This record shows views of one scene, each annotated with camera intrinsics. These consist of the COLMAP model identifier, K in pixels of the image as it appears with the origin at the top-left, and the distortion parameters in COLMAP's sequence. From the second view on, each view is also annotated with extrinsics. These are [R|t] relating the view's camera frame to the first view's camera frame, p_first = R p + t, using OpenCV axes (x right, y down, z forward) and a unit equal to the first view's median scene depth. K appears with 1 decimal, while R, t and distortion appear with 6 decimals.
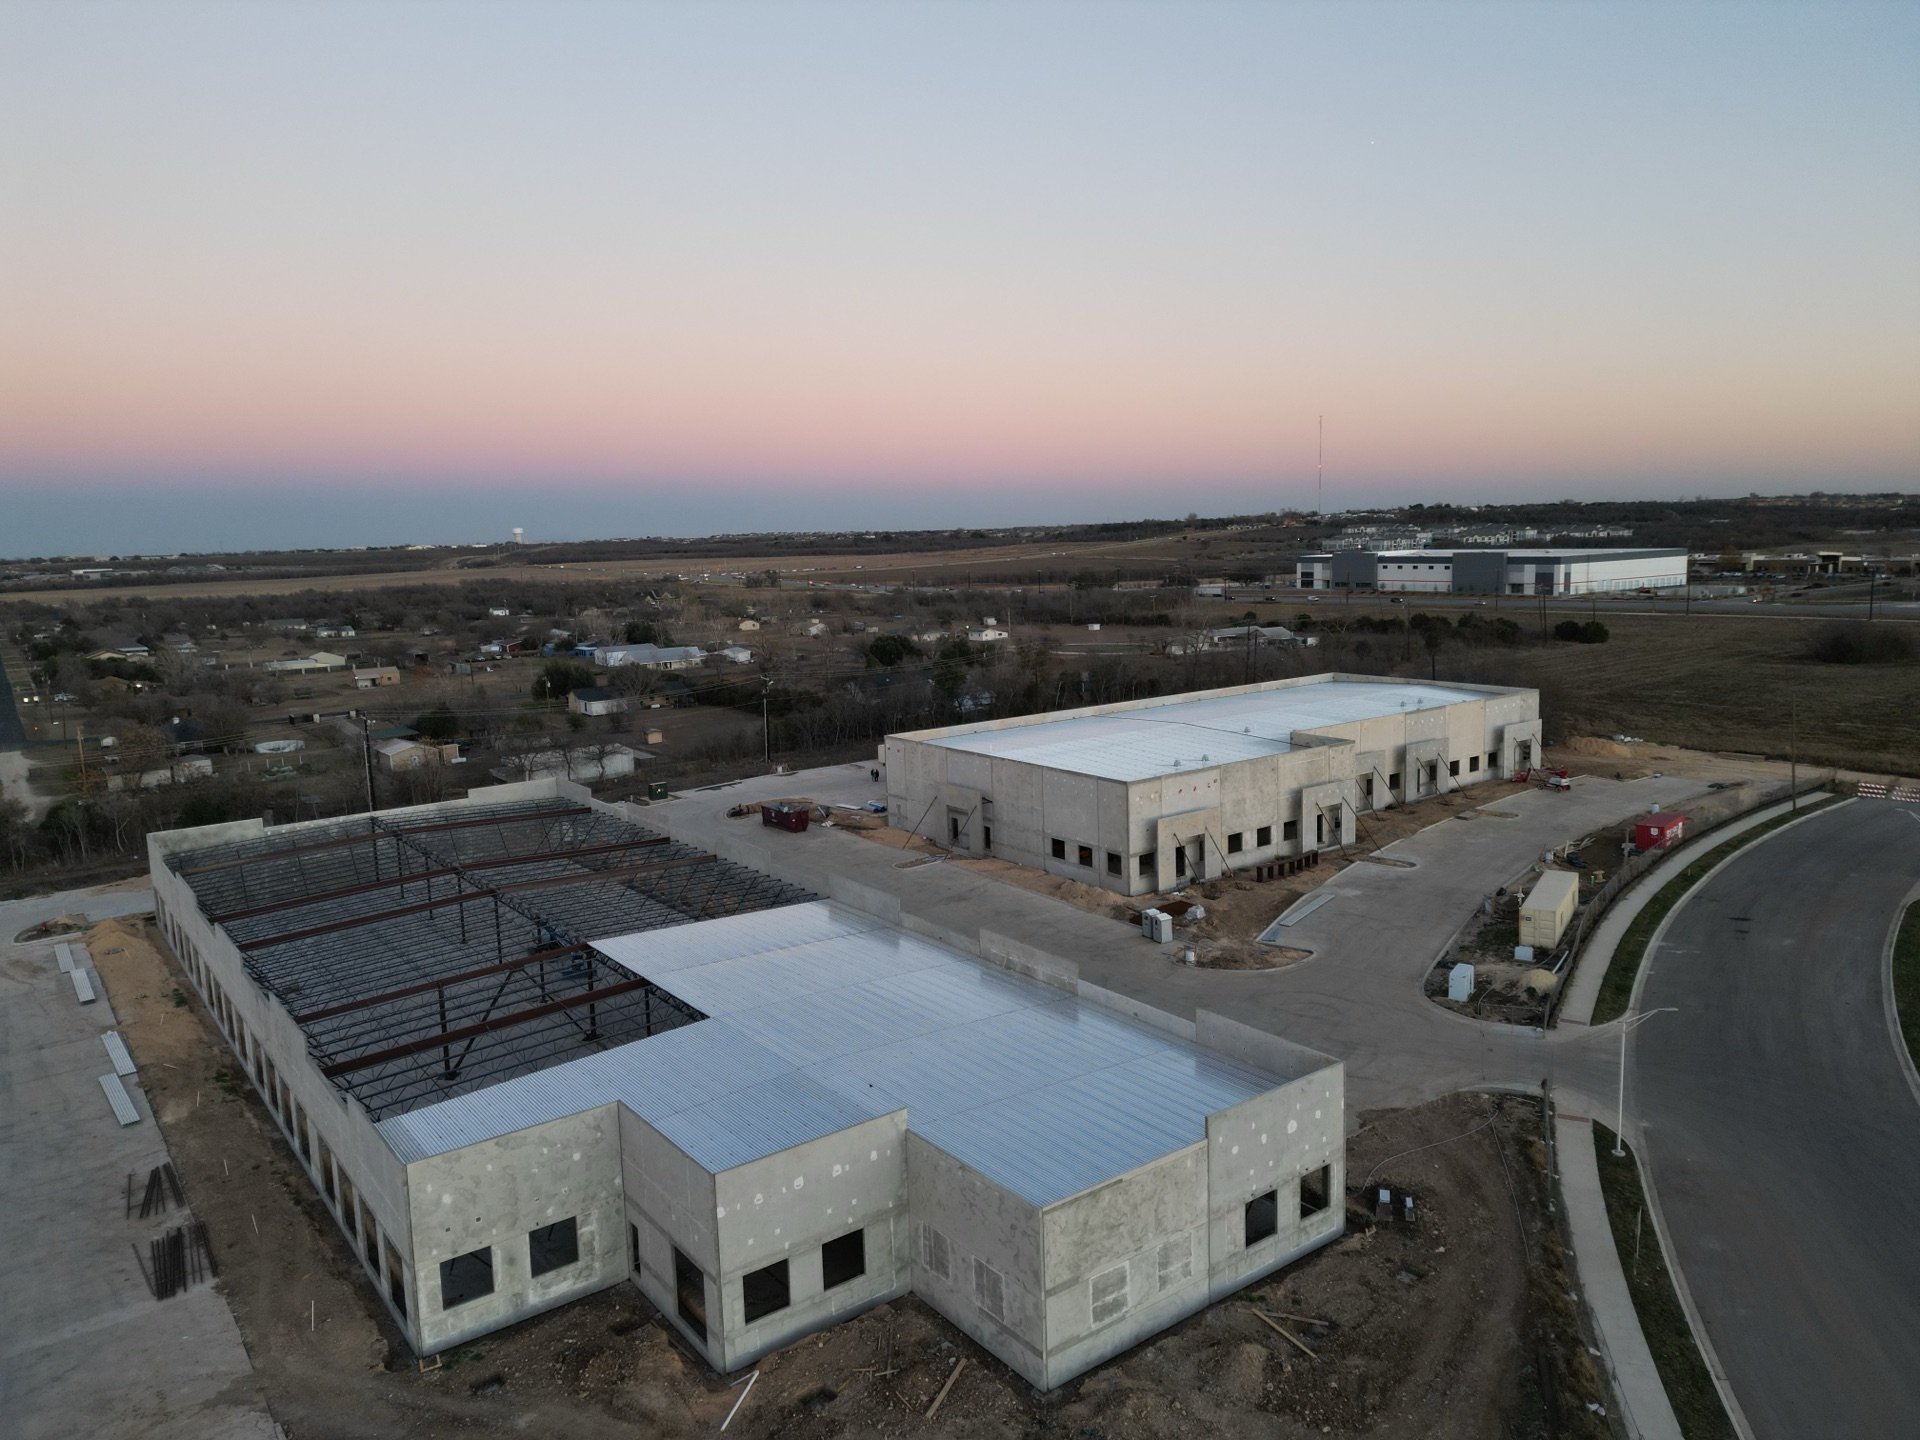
lens RADIAL K [[1341.7, 0, 966.5], [0, 1341.7, 717.1], [0, 0, 1]] dist [0.080942, -0.082158]
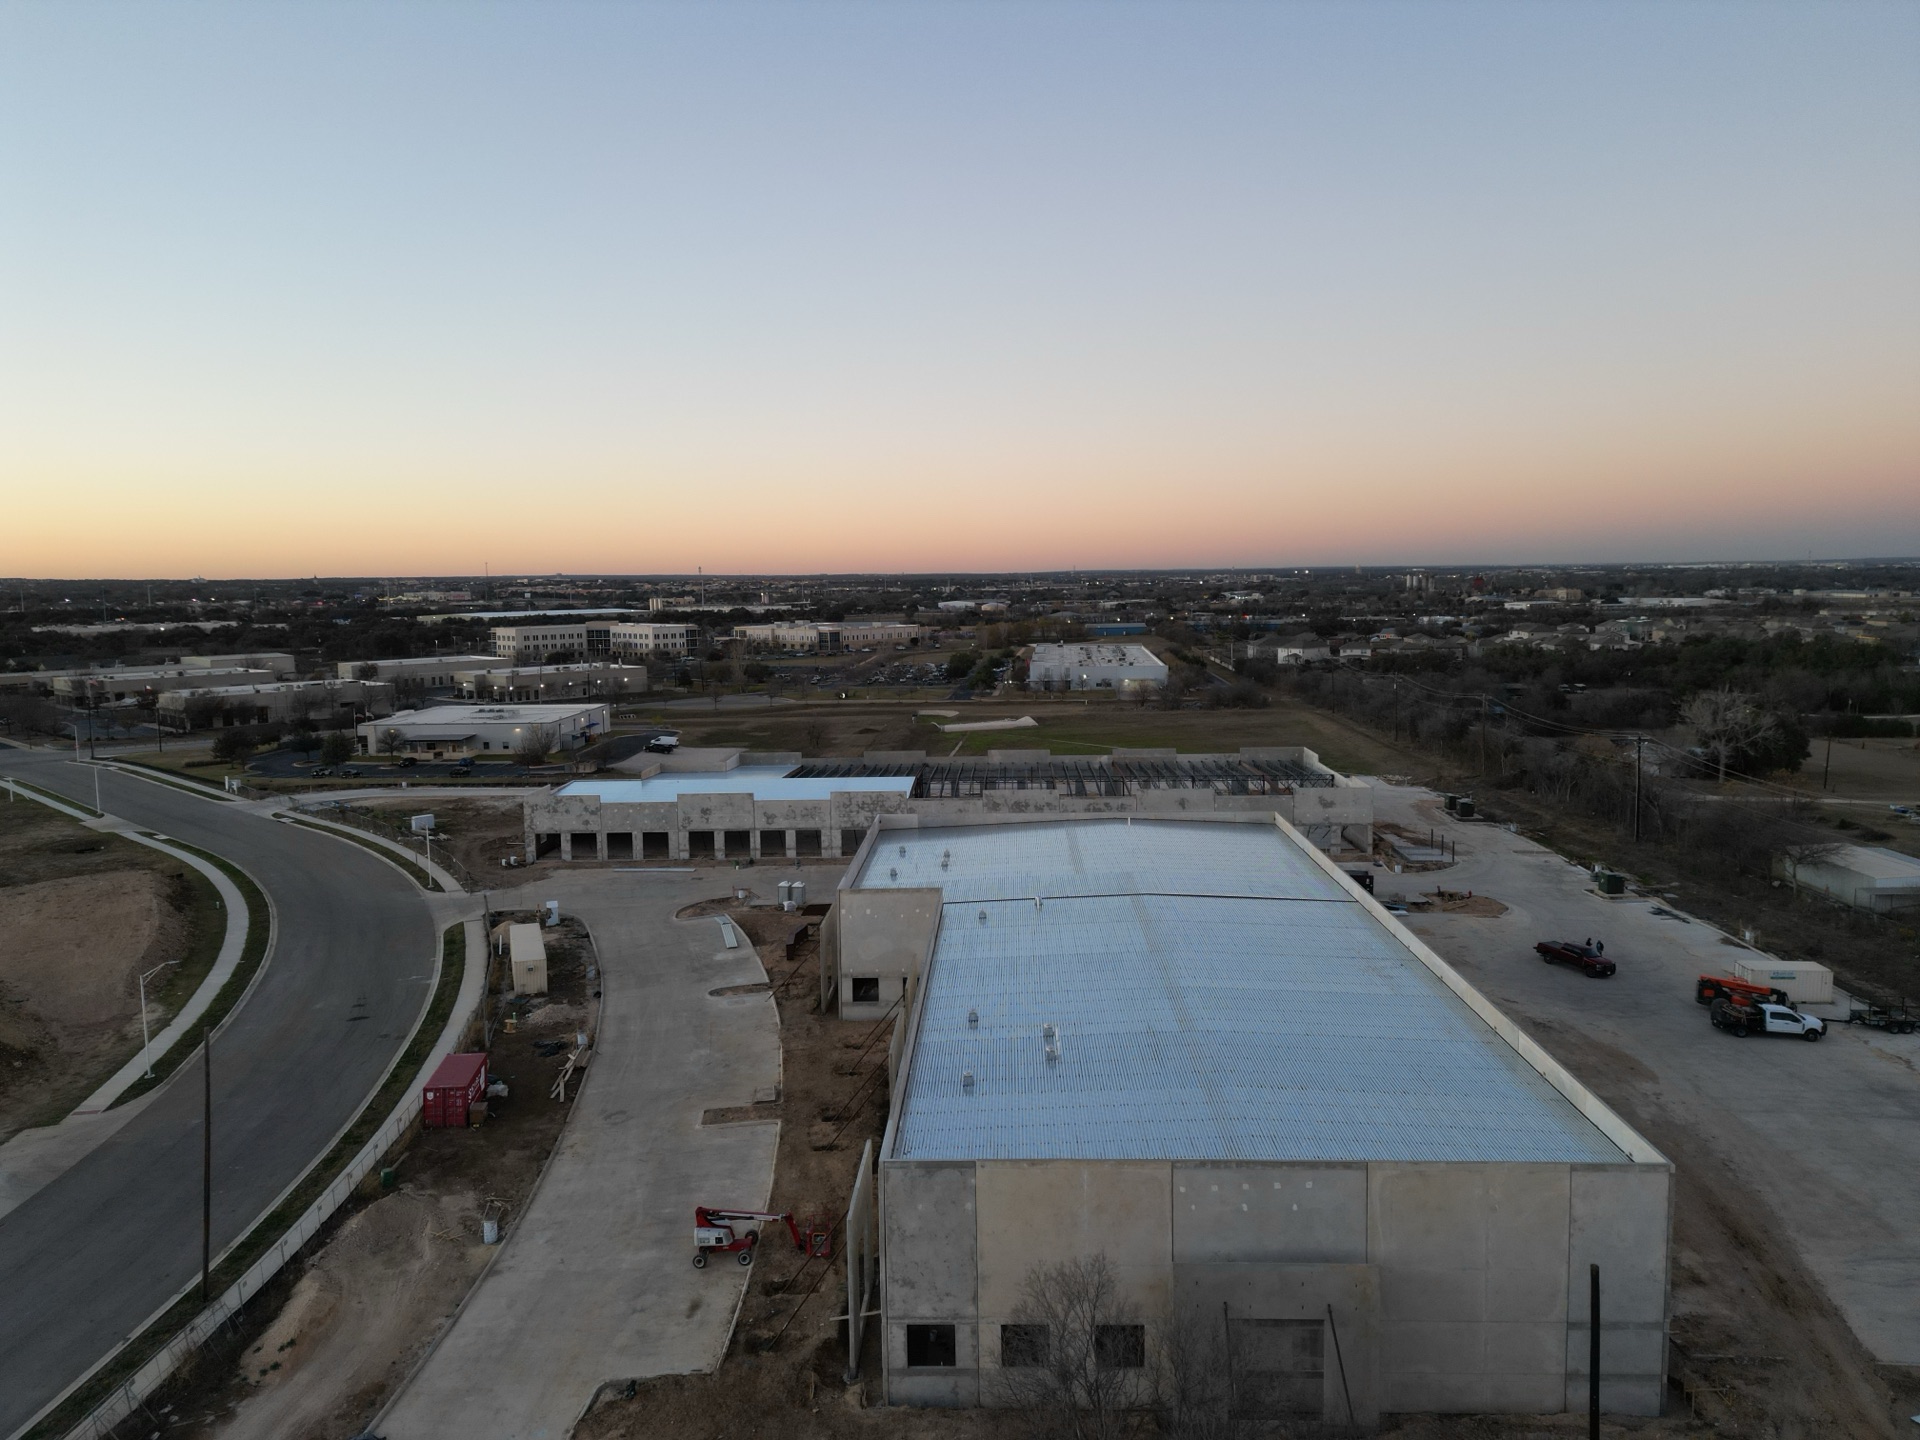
lens RADIAL K [[1341.7, 0, 966.5], [0, 1341.7, 717.1], [0, 0, 1]] dist [0.080942, -0.082158]
pose [[-0.625949, 0.123154, -0.770079, 0.917478], [-0.076967, 0.972876, 0.218148, -0.277026], [0.776057, 0.195821, -0.599491, 1.694035]]
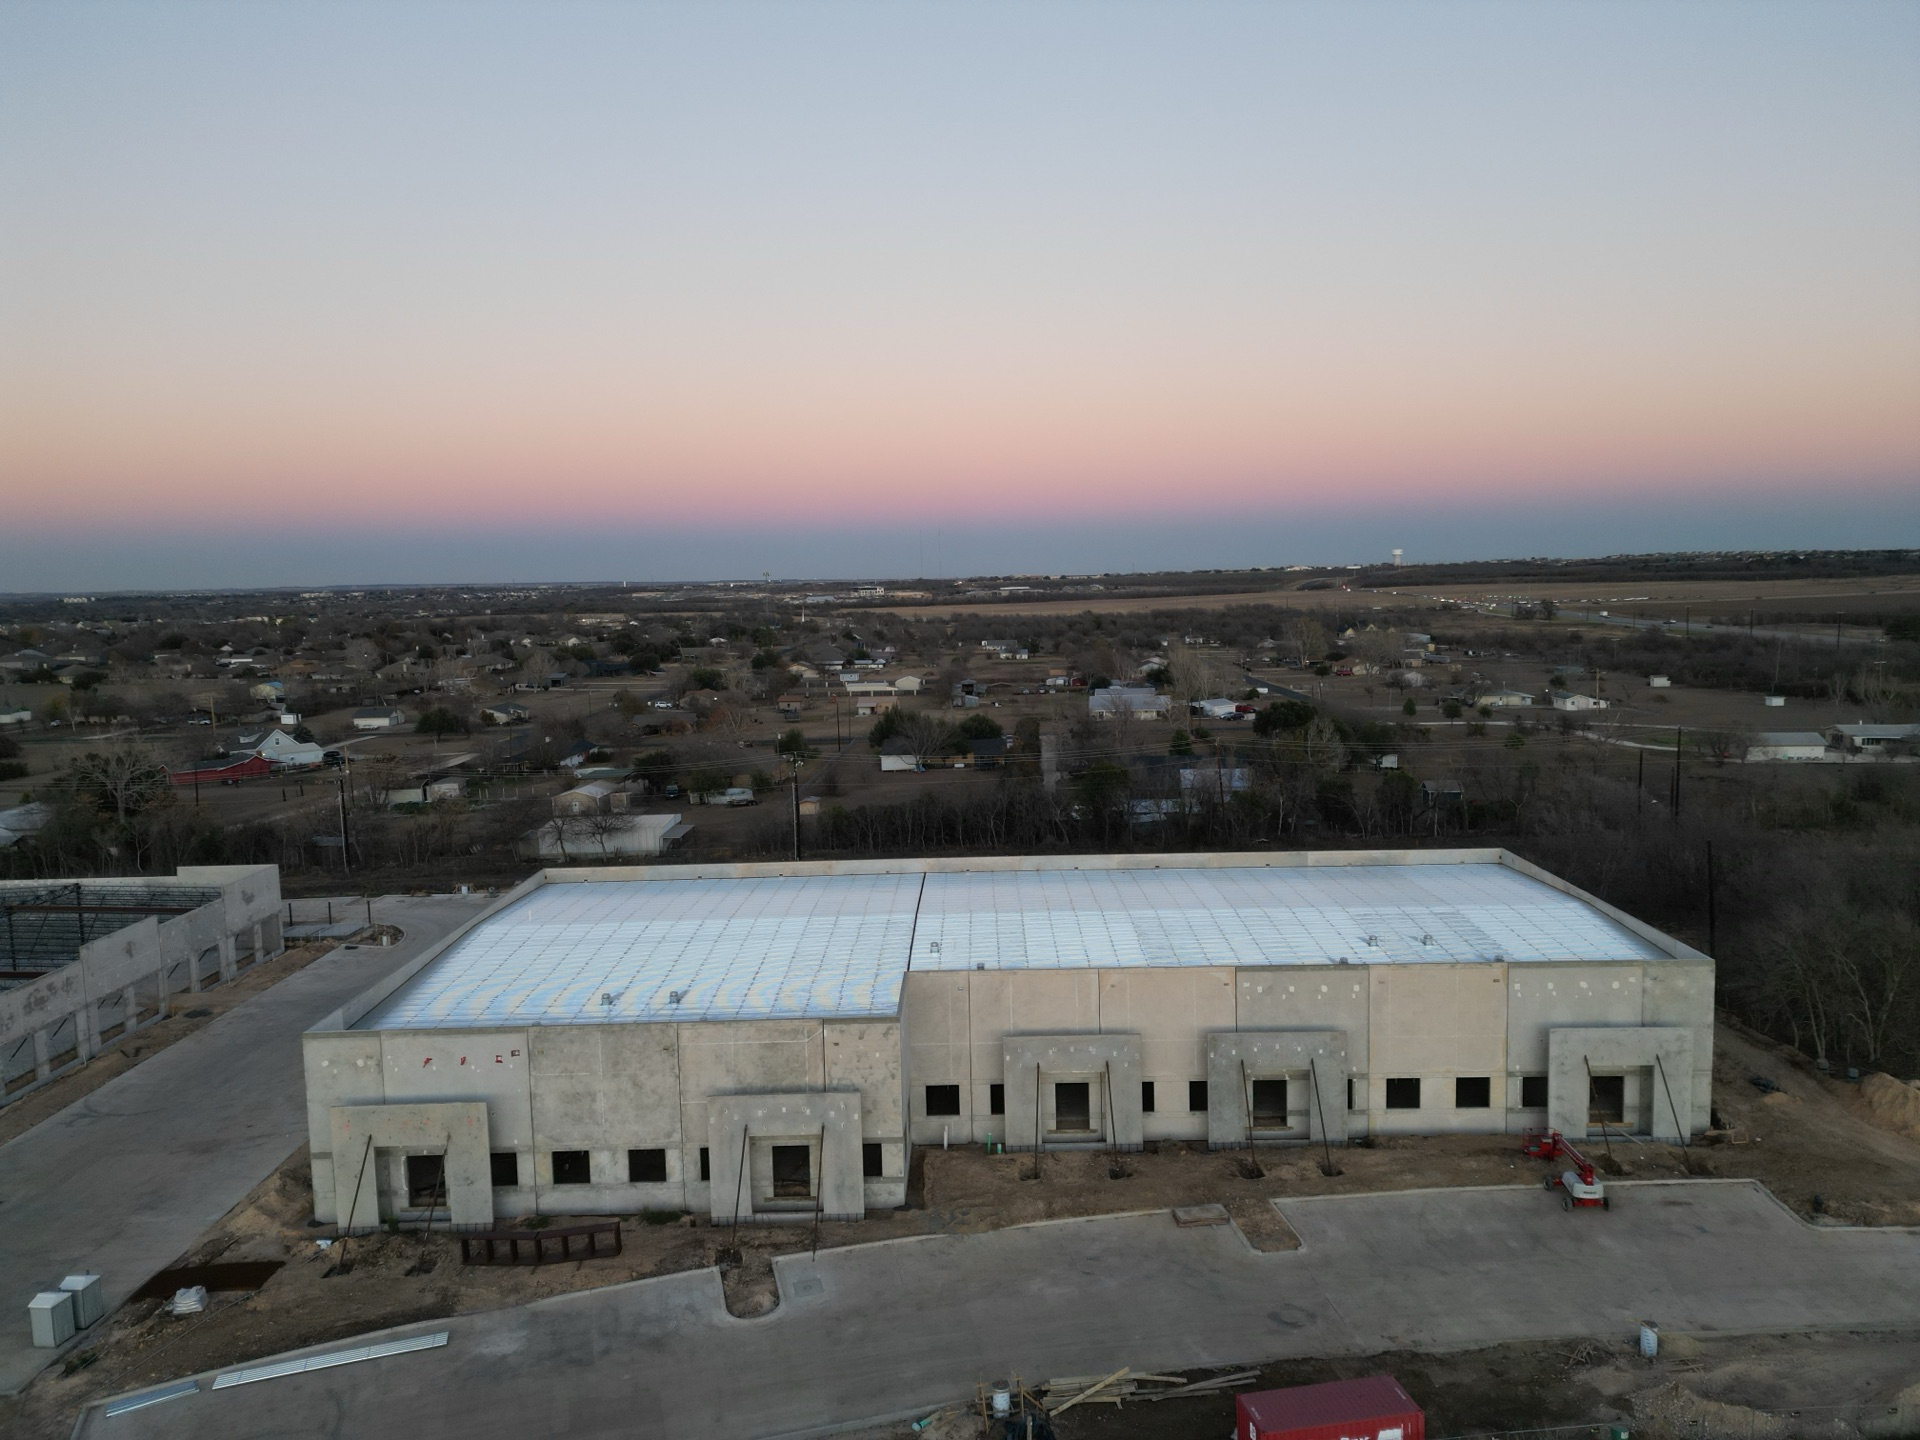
lens RADIAL K [[1341.7, 0, 966.5], [0, 1341.7, 717.1], [0, 0, 1]] dist [0.080942, -0.082158]
pose [[0.793901, 0.077329, -0.603110, 0.704799], [-0.085908, 0.996195, 0.014644, -0.124811], [0.601948, 0.040186, 0.797523, 0.681448]]
